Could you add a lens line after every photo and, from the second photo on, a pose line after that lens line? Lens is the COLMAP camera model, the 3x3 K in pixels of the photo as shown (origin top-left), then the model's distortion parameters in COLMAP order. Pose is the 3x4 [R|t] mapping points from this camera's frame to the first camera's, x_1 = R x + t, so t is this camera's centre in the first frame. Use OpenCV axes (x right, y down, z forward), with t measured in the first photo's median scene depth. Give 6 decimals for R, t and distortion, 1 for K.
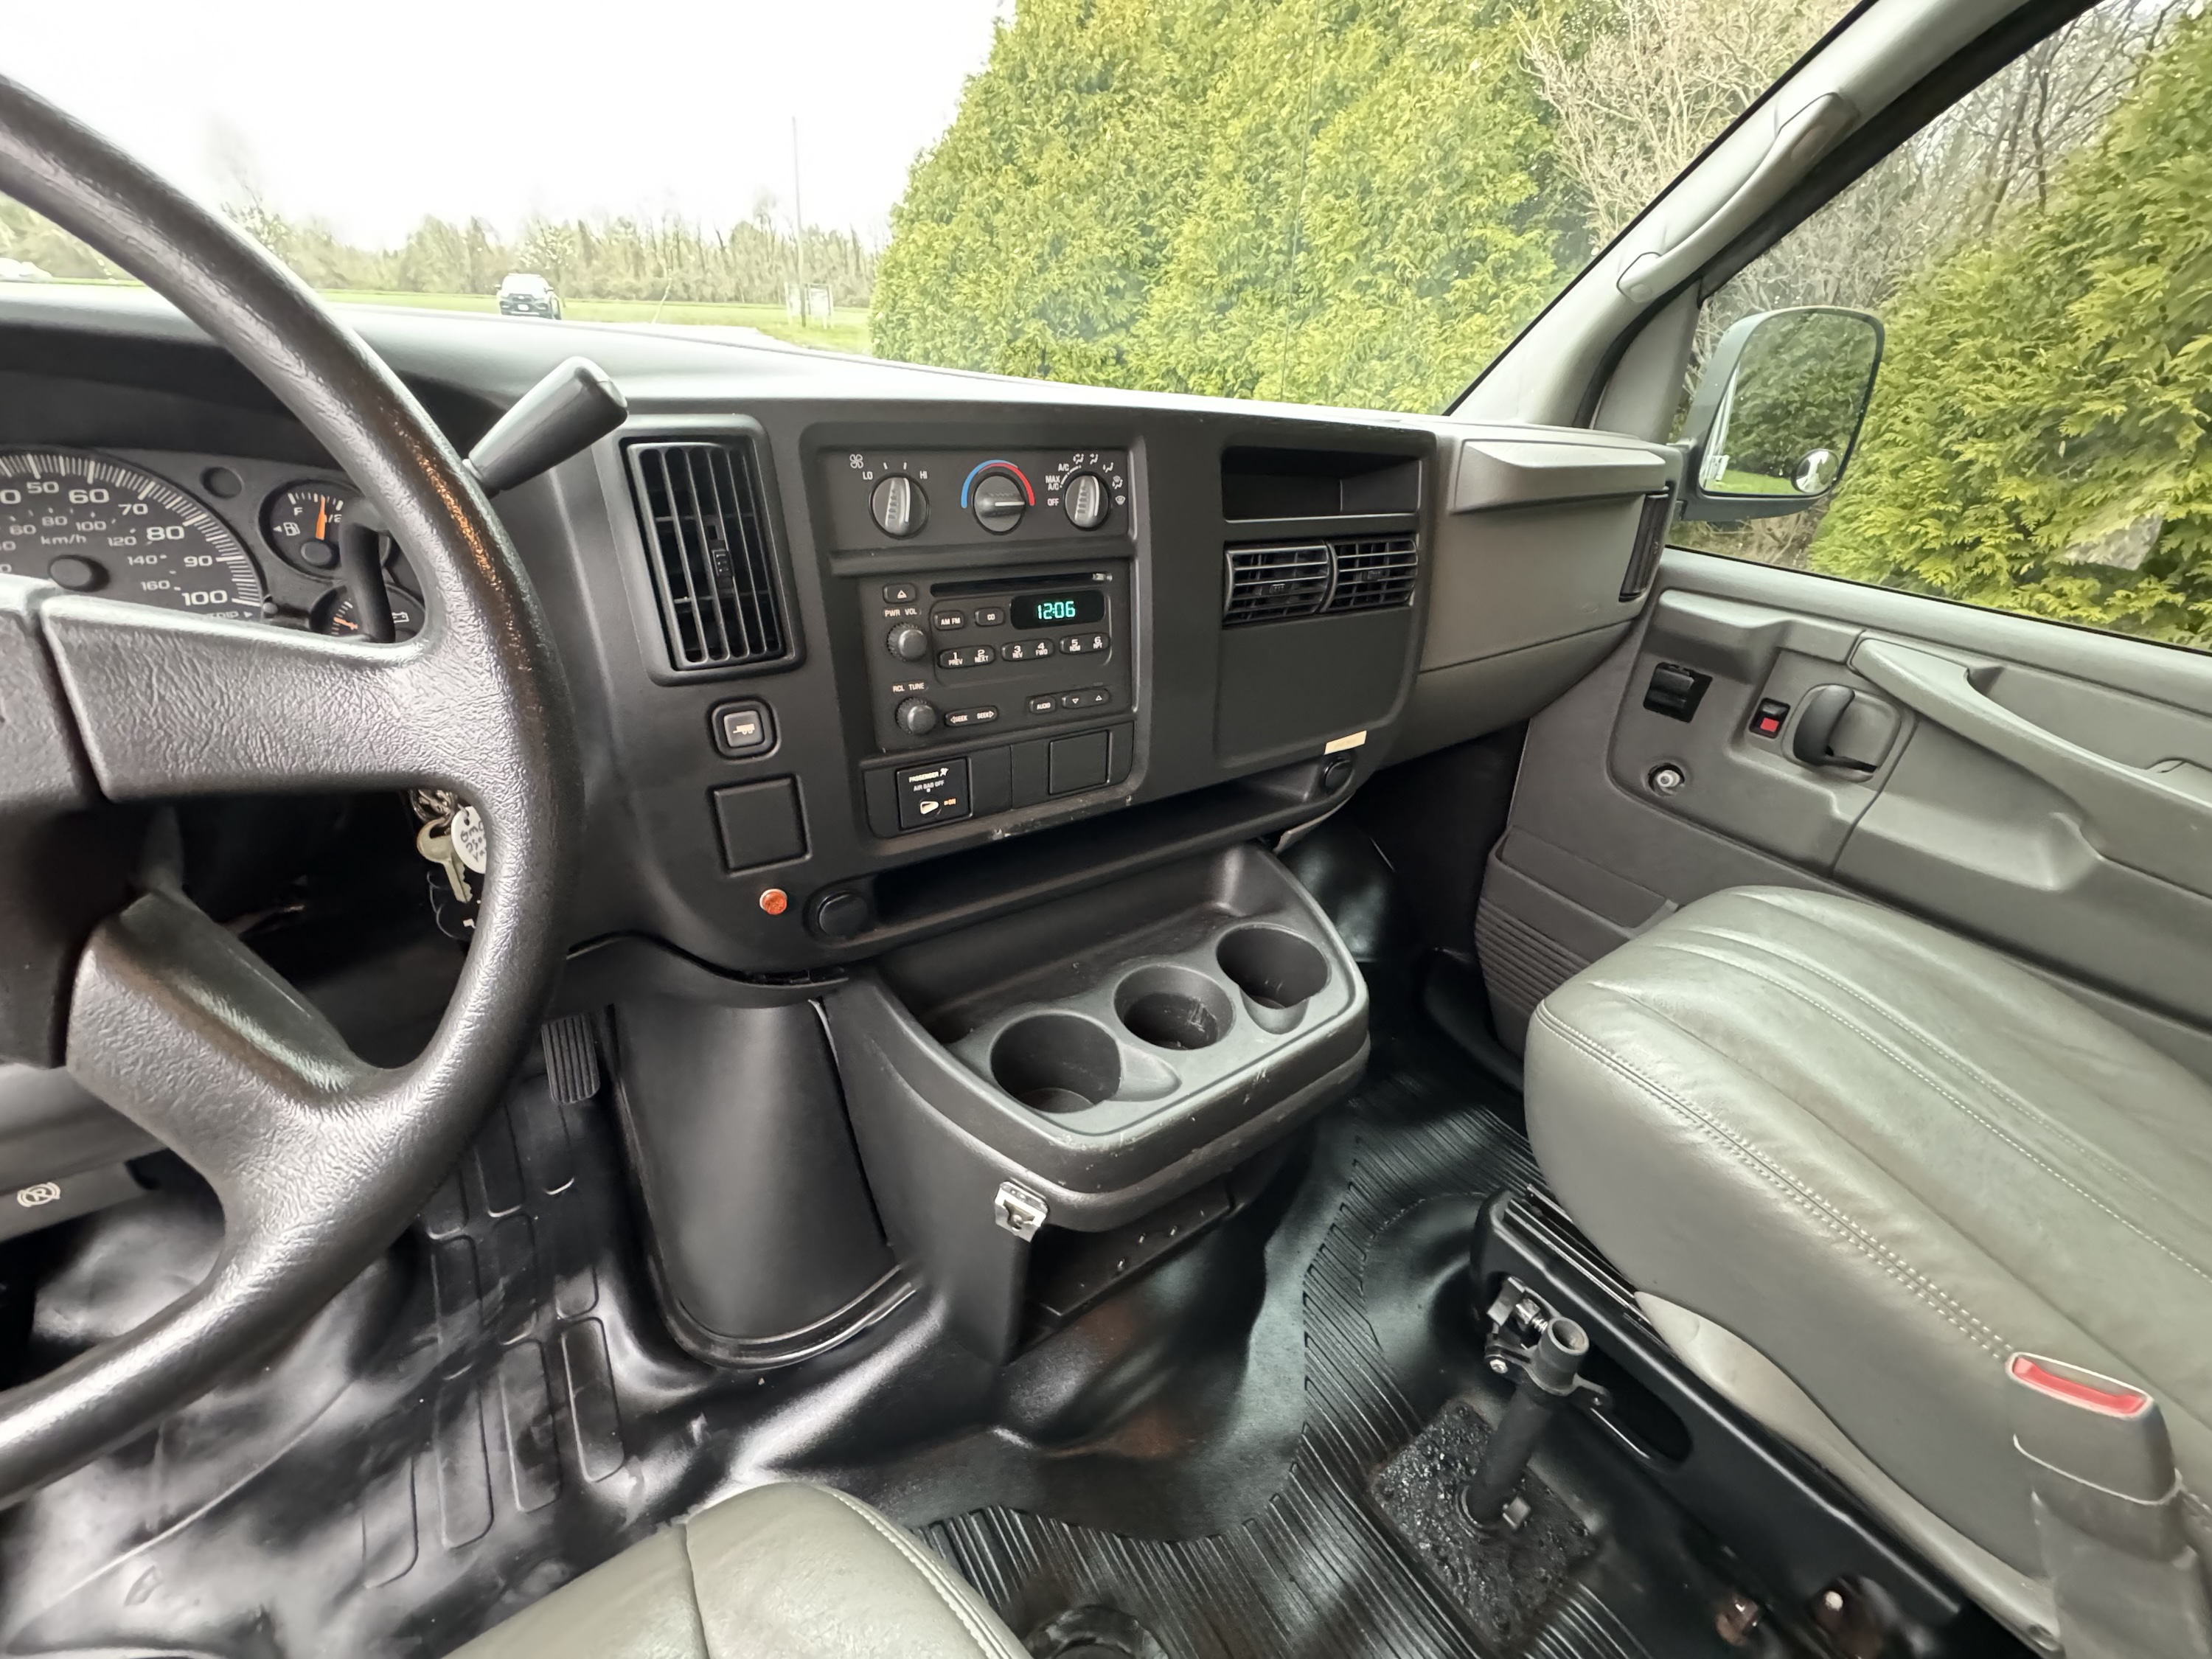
lens RADIAL K [[884.2, 0, 1109.2], [0, 884.2, 830.6], [0, 0, 1]] dist [-0.003323, 0.001254]
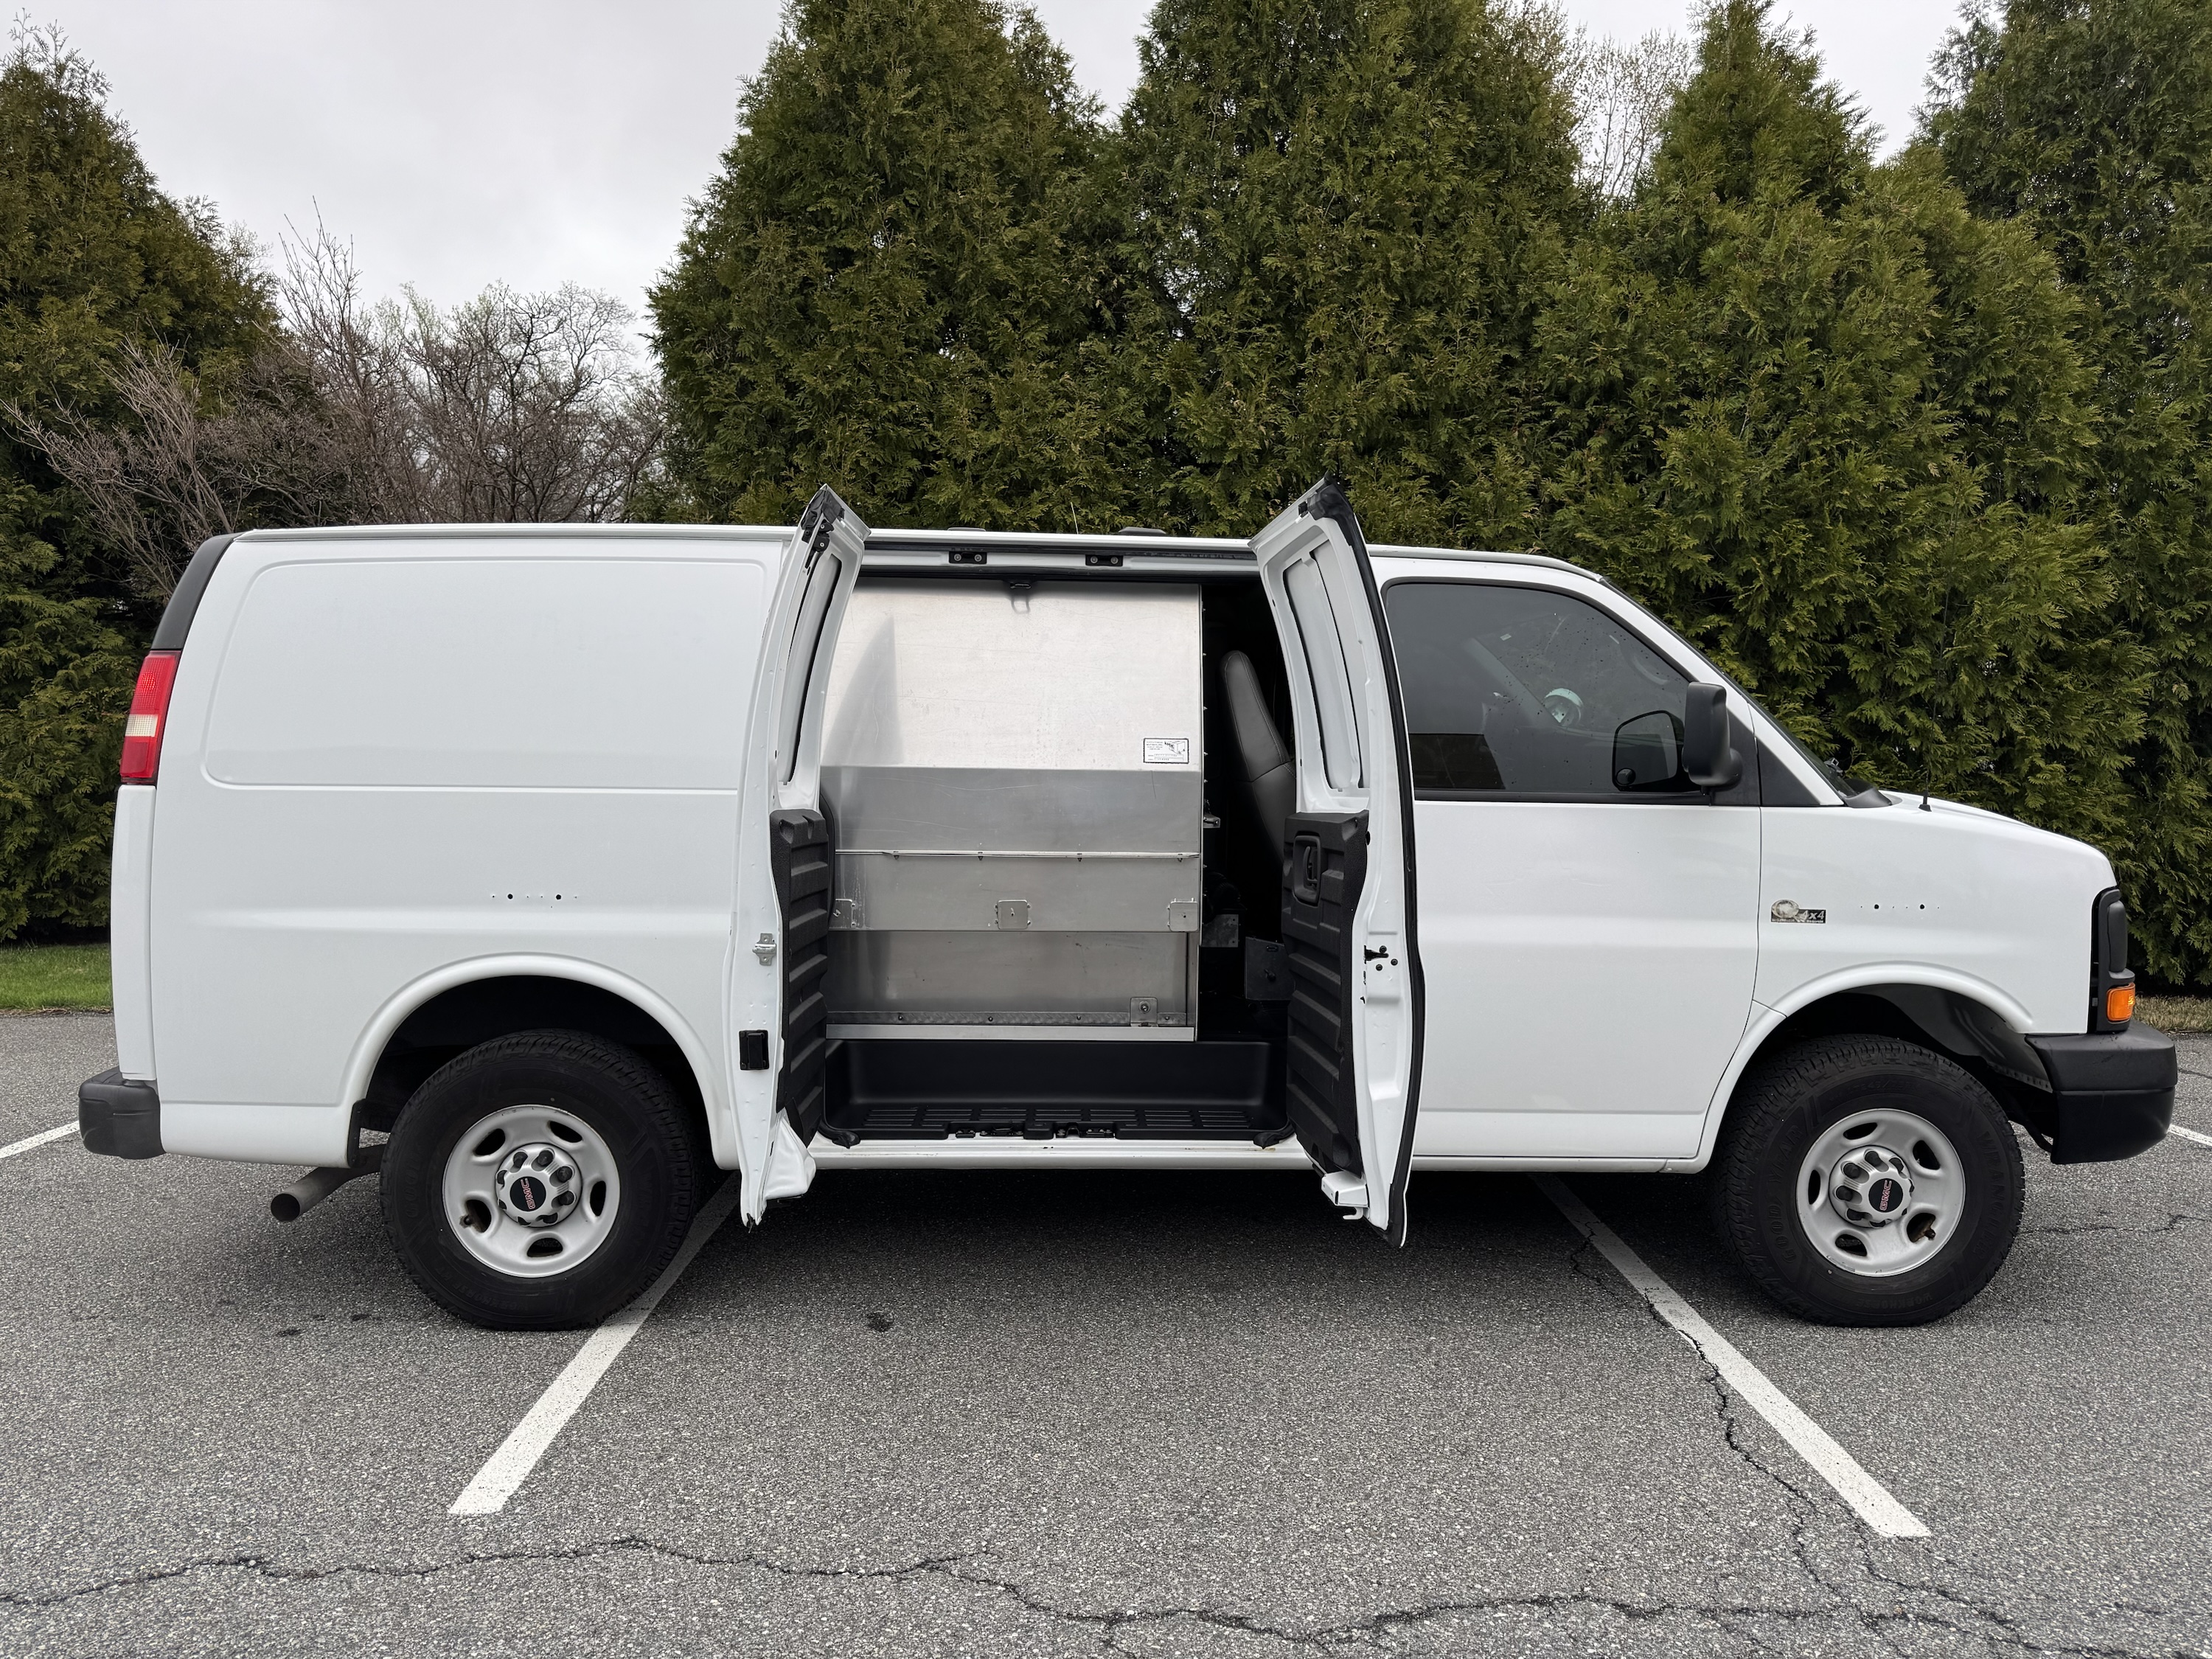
lens RADIAL K [[1571.0, 0, 1110.1], [0, 1571.0, 830.4], [0, 0, 1]] dist [0.019633, -0.022663]
pose [[0.362390, -0.110130, 0.925497, -0.565457], [0.478876, 0.873901, -0.083519, 0.099523], [-0.799595, 0.473465, 0.369431, -0.221112]]
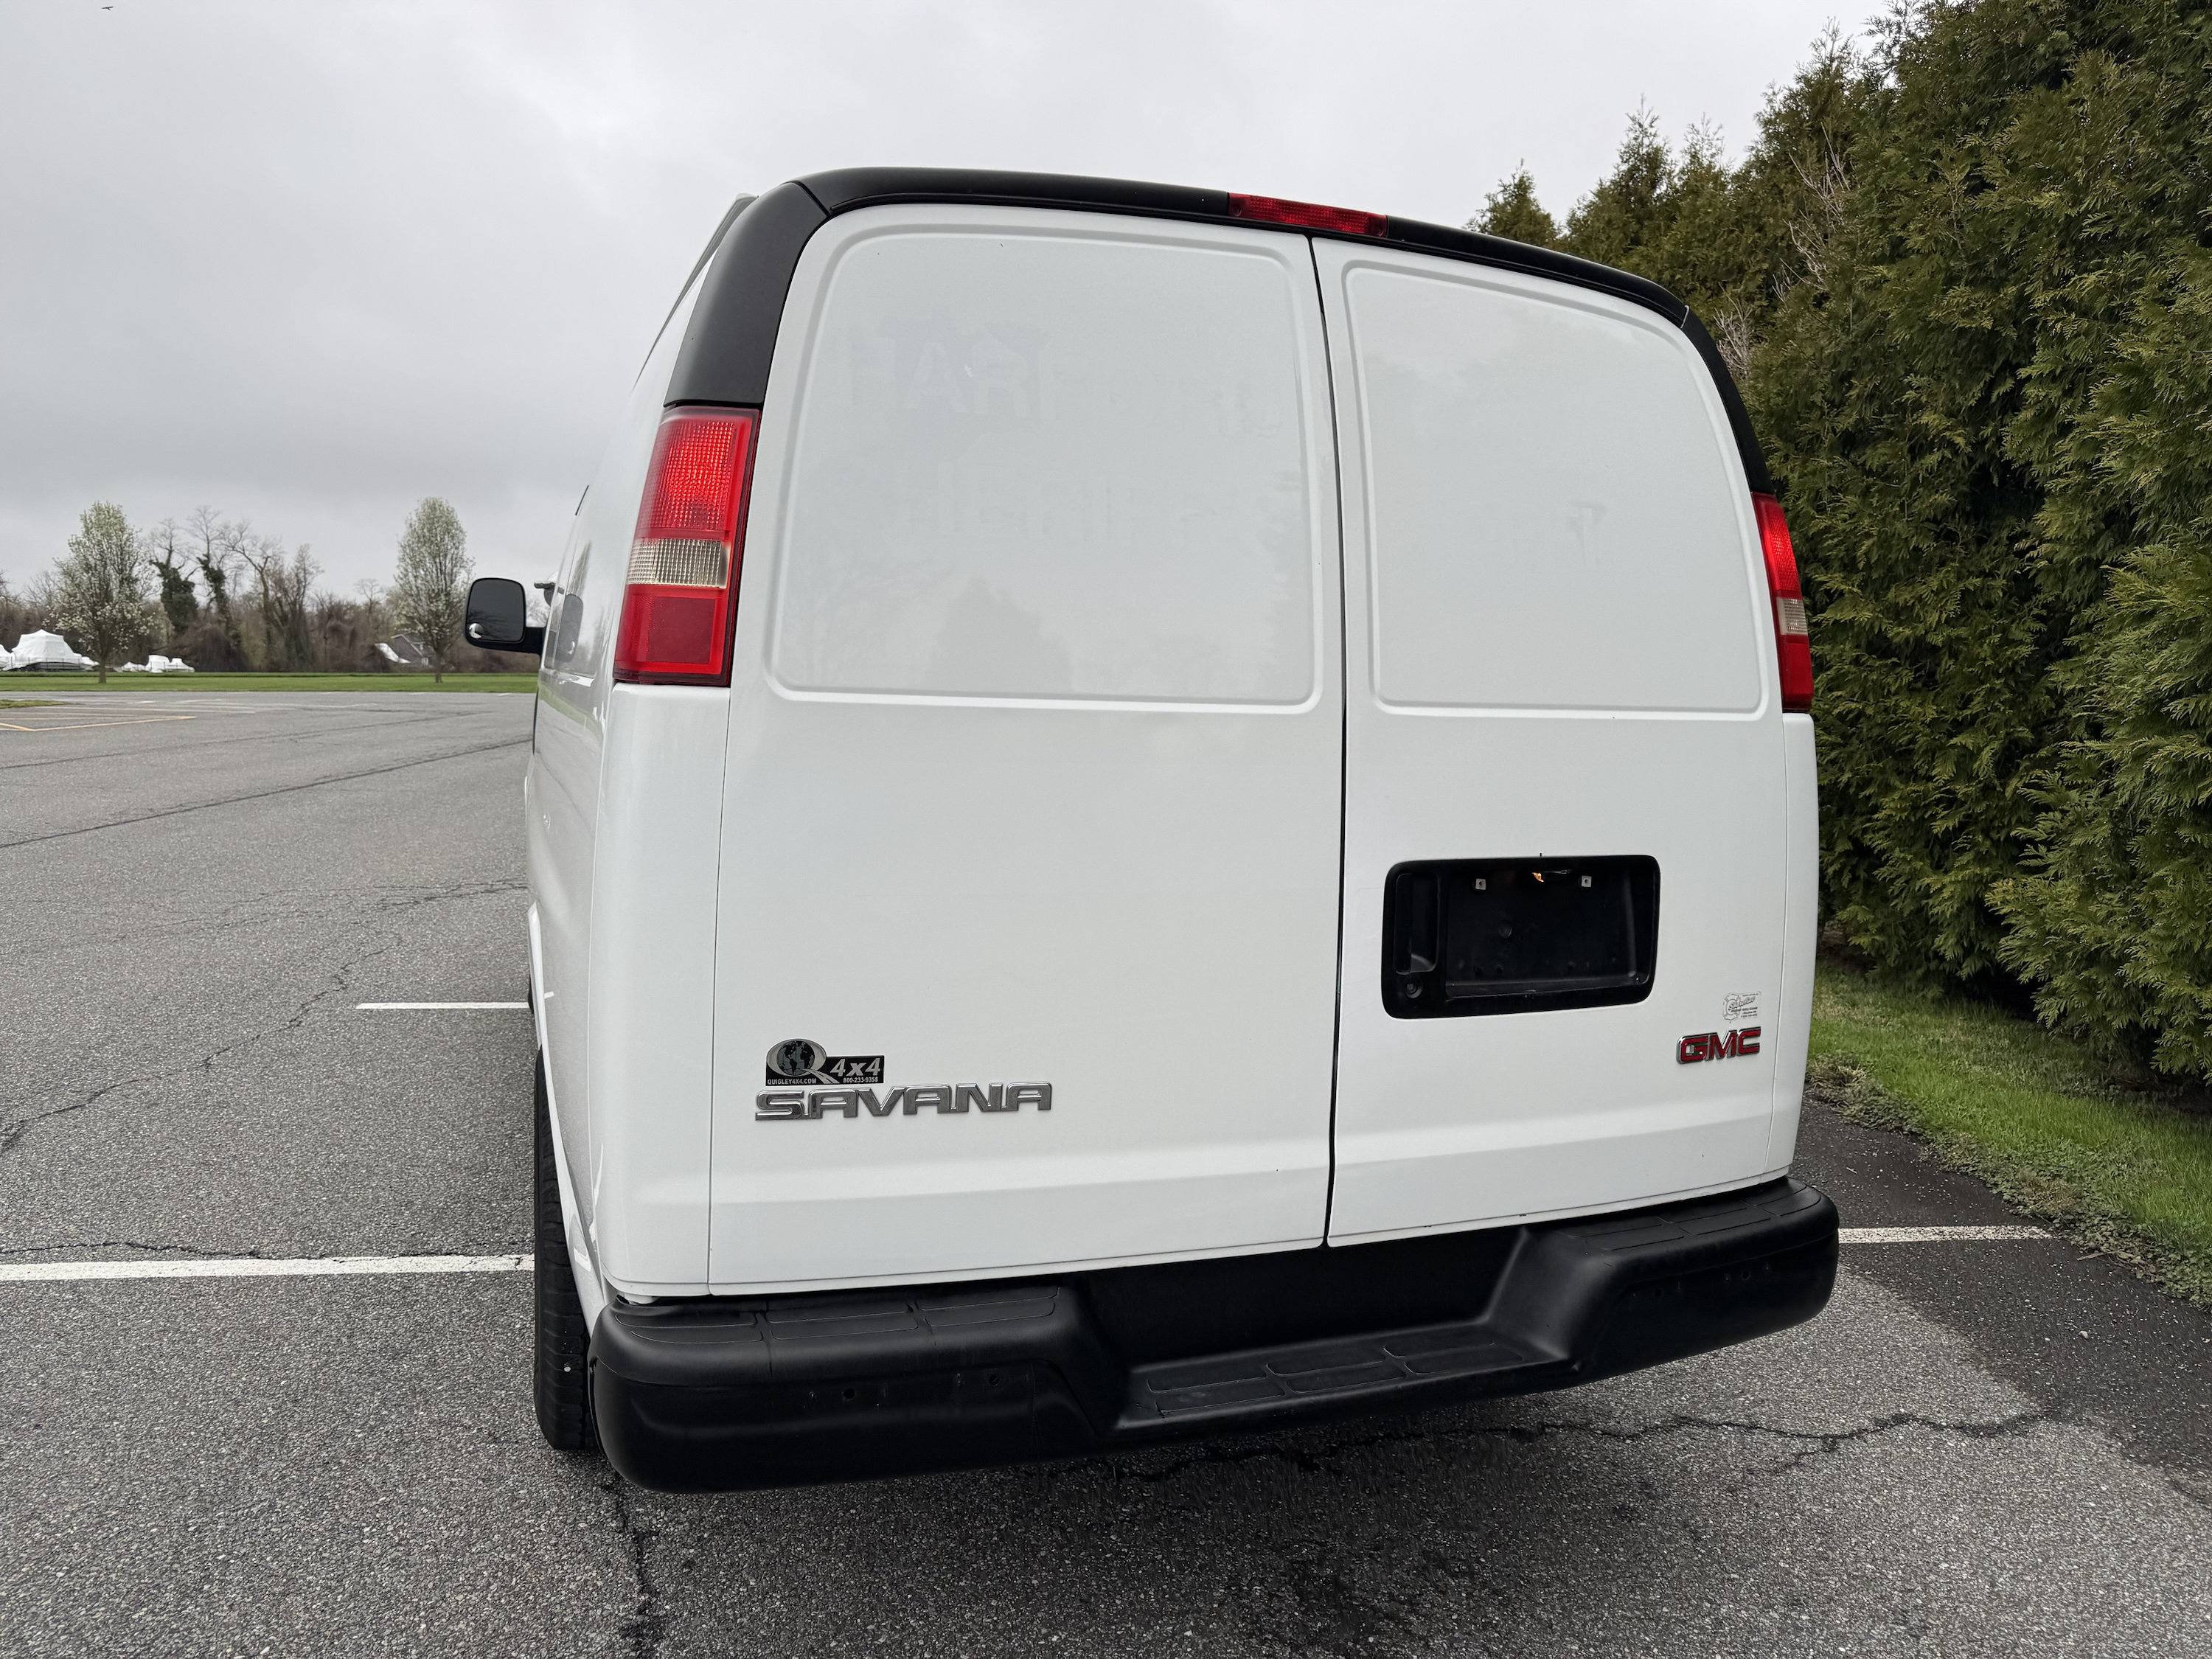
lens RADIAL K [[1571.0, 0, 1113.4], [0, 1571.0, 823.8], [0, 0, 1]] dist [0.019633, -0.022663]
pose [[0.965050, -0.012548, -0.261764, 0.341111], [-0.098878, 0.907593, -0.408042, 0.354516], [0.242695, 0.419664, 0.874632, -0.529657]]
